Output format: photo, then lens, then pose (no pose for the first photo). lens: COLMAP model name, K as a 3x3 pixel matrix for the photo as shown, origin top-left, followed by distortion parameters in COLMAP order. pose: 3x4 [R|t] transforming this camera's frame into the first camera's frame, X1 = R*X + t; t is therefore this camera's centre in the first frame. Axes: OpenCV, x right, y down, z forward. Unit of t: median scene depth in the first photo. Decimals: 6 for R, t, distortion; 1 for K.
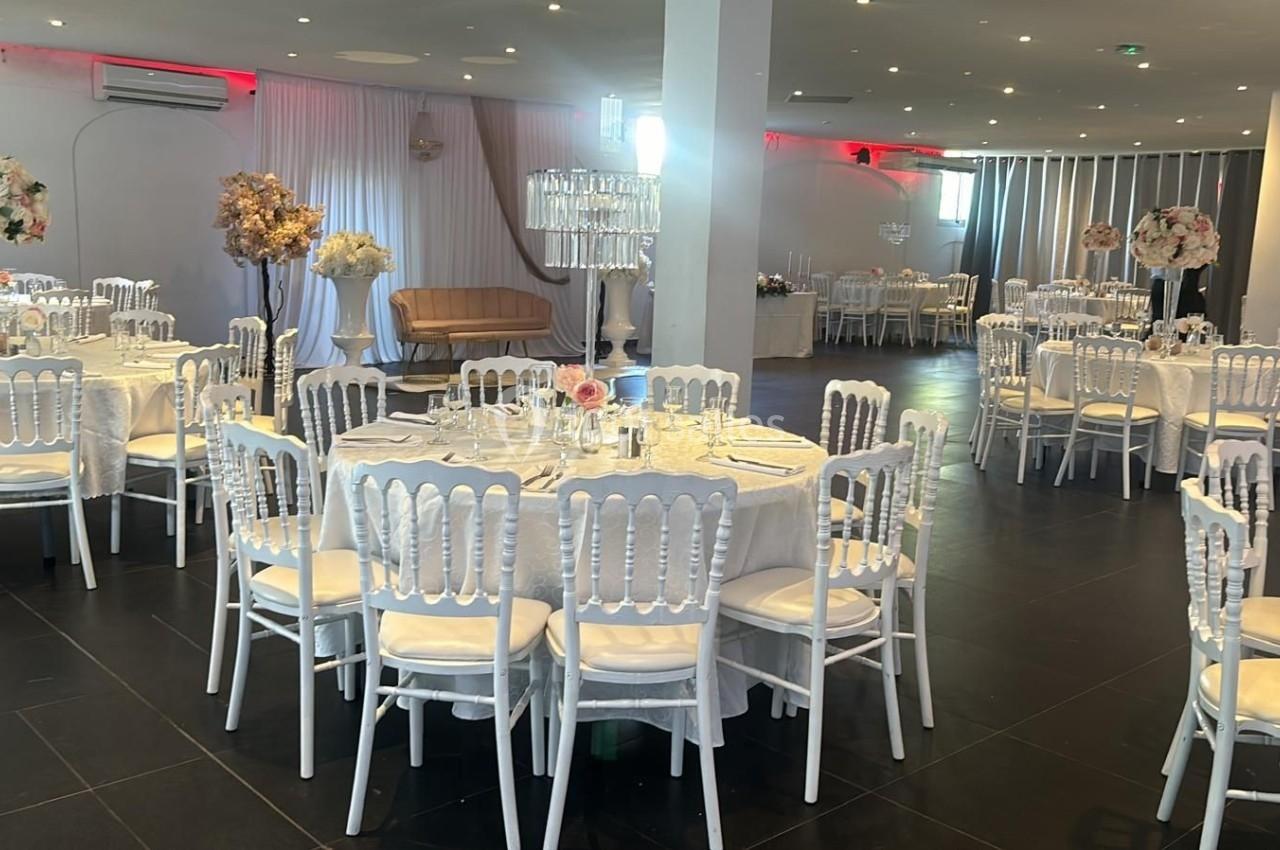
lens RADIAL K [[1215.1, 0, 640.0], [0, 1215.1, 425.0], [0, 0, 1]] dist [0.143900, -0.279400]
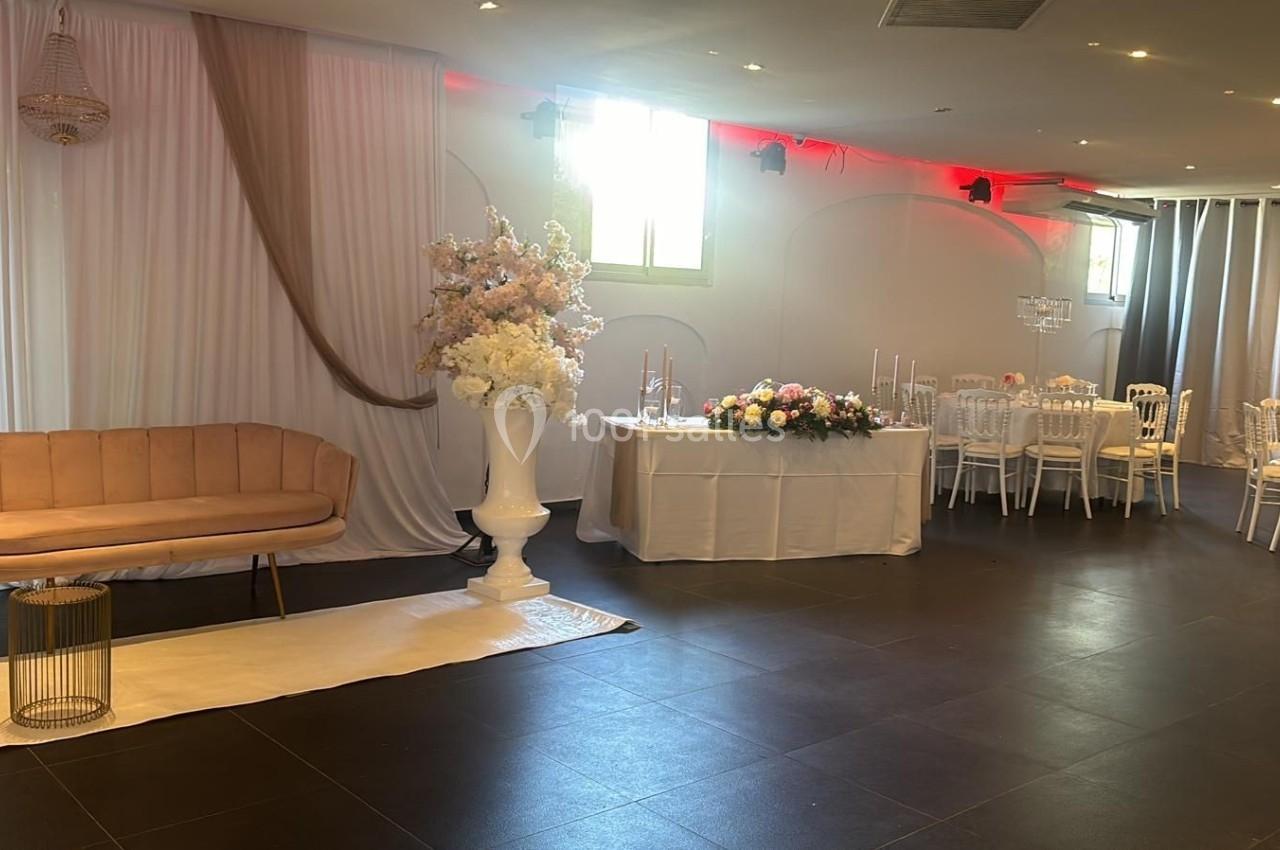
lens RADIAL K [[1215.1, 0, 640.0], [0, 1215.1, 425.0], [0, 0, 1]] dist [0.143900, -0.279400]
pose [[0.999474, 0.009617, -0.030960, 0.036612], [-0.011654, 0.997733, -0.066277, -0.066974], [0.030252, 0.066603, 0.997321, 0.439071]]
